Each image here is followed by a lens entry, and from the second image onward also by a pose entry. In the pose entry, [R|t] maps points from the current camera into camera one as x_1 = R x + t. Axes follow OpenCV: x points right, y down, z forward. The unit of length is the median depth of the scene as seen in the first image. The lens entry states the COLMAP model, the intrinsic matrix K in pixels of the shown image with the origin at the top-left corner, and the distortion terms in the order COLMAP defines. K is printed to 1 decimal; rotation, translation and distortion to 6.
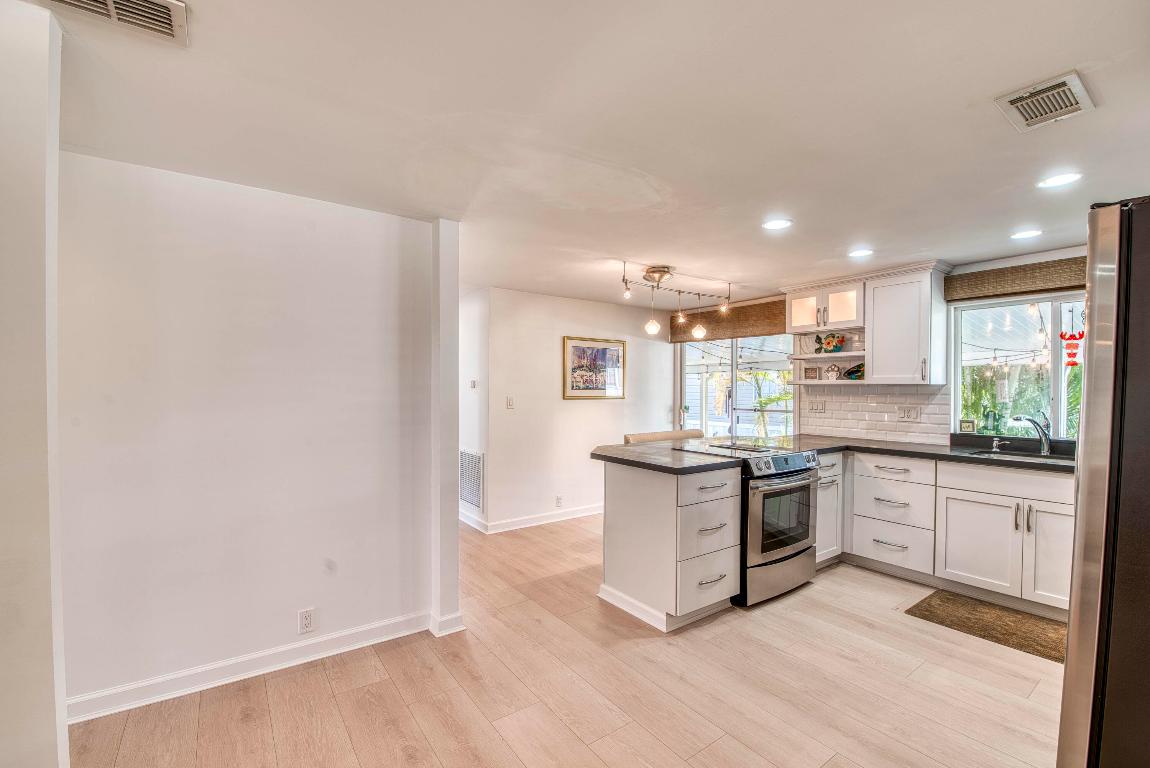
lens RADIAL K [[494.9, 0, 585.0], [0, 494.9, 395.9], [0, 0, 1]] dist [-0.006939, -0.007655]
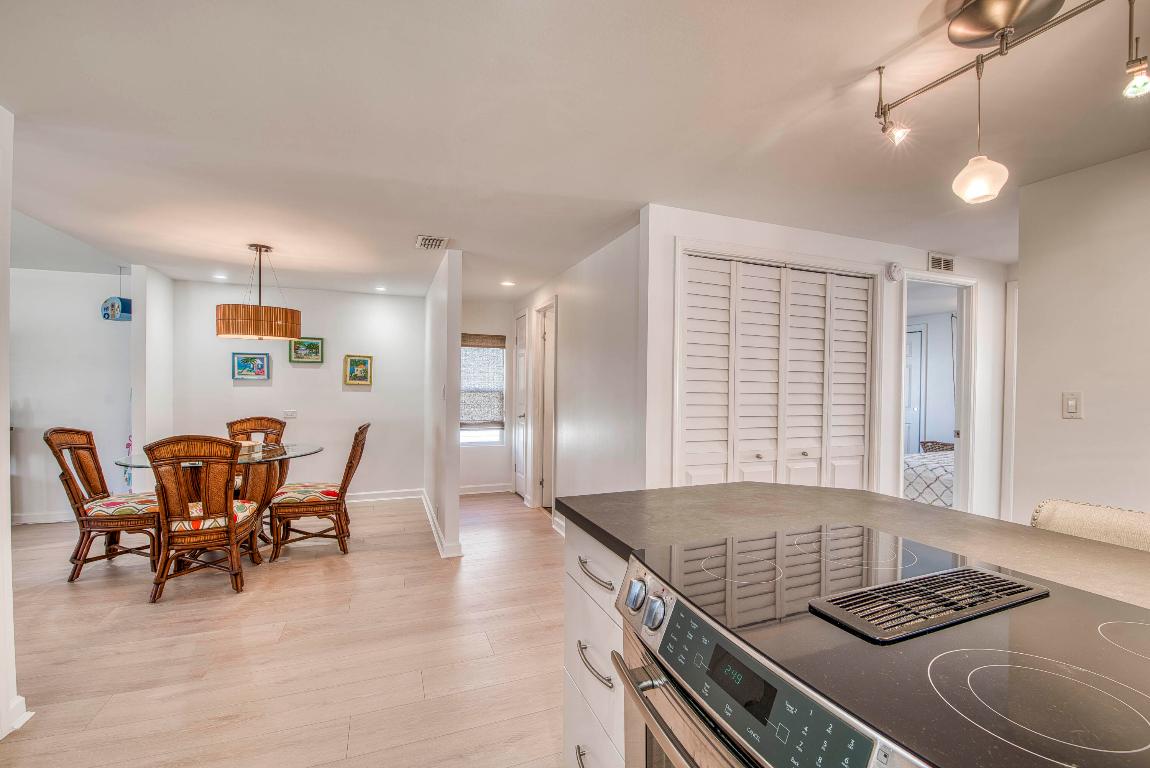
lens RADIAL K [[494.9, 0, 593.0], [0, 494.9, 396.1], [0, 0, 1]] dist [-0.006939, -0.007655]
pose [[-0.230812, 0.009428, -0.972953, 0.522791], [-0.023990, 0.999594, 0.015378, 0.010238], [0.972703, 0.026891, -0.230492, 0.820131]]
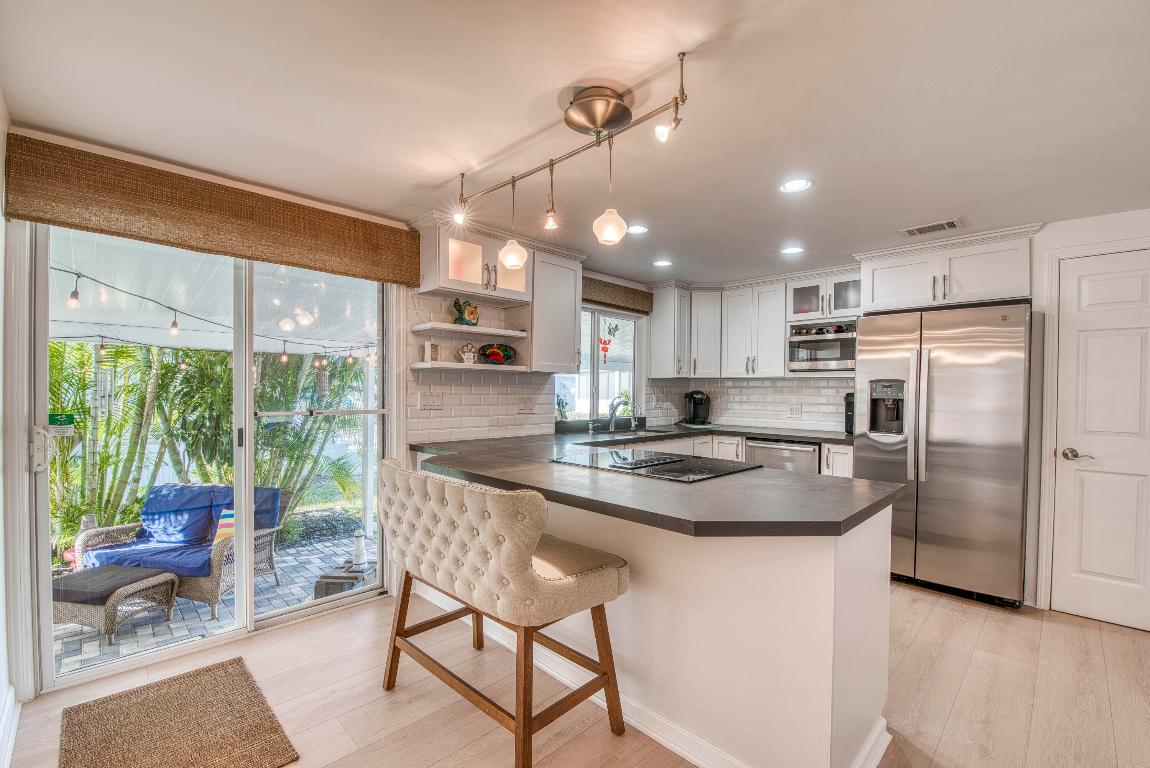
lens RADIAL K [[494.9, 0, 584.4], [0, 494.9, 398.4], [0, 0, 1]] dist [-0.006939, -0.007655]
pose [[-0.170747, -0.020038, 0.985111, -0.293469], [0.004920, 0.999763, 0.021189, 0.004590], [-0.985303, 0.008465, -0.170608, 1.092330]]
